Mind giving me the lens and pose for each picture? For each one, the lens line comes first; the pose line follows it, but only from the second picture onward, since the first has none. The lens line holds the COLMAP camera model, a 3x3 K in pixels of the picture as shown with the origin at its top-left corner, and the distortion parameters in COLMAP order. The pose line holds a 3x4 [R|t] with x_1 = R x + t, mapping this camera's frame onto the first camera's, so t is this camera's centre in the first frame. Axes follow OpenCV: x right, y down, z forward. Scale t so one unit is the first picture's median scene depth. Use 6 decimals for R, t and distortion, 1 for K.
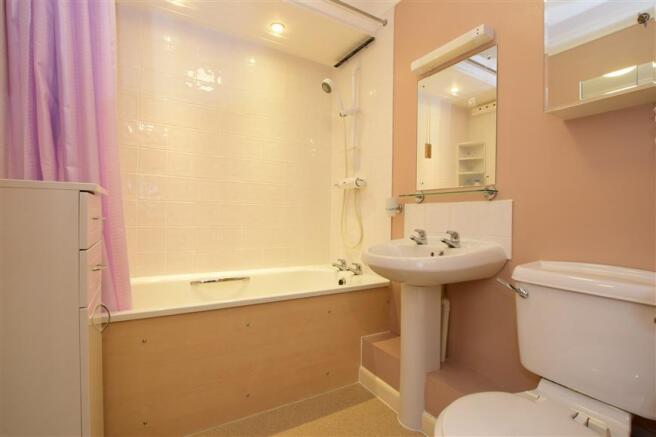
lens RADIAL K [[312.6, 0, 328.0], [0, 312.6, 218.5], [0, 0, 1]] dist [-0.001212, 0.000284]
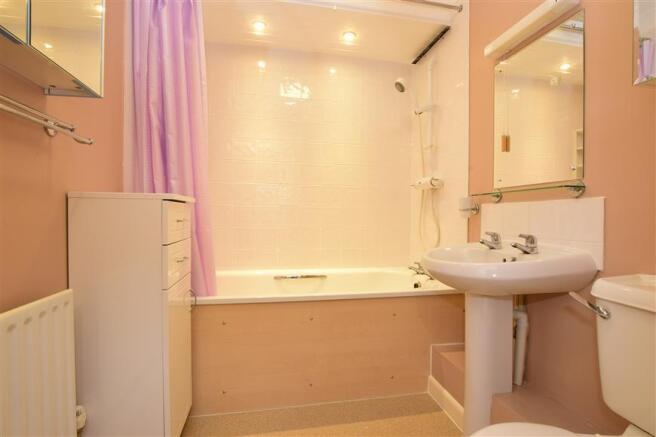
lens RADIAL K [[309.6, 0, 328.0], [0, 309.6, 218.5], [0, 0, 1]] dist [0.000207, 0.000011]
pose [[0.944998, -0.004039, -0.327052, 0.129325], [0.002876, 0.999988, -0.004040, -0.002022], [0.327064, 0.002878, 0.944998, 0.007433]]
